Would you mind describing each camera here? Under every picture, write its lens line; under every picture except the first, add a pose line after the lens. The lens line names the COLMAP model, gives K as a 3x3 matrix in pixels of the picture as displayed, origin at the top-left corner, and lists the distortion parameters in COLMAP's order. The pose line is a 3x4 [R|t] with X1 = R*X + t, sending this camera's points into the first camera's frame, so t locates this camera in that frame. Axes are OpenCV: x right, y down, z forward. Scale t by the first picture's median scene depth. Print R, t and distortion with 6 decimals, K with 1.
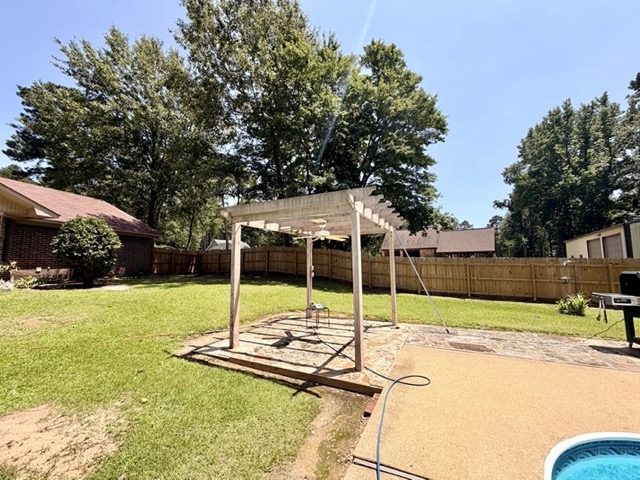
lens RADIAL K [[255.5, 0, 318.1], [0, 255.5, 241.0], [0, 0, 1]] dist [-0.000063, -0.000477]
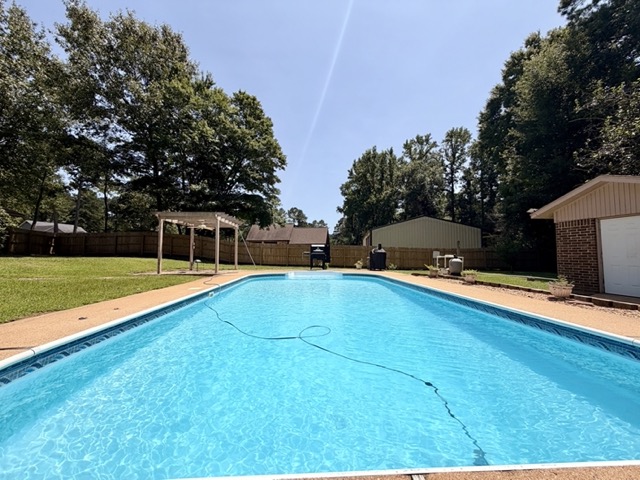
lens RADIAL K [[255.5, 0, 320.0], [0, 255.5, 240.5], [0, 0, 1]] dist [-0.000063, -0.000477]
pose [[0.875782, 0.034744, 0.481455, -0.046870], [-0.047749, 0.998750, 0.014783, 0.003742], [-0.480339, -0.035936, 0.876346, -0.440484]]
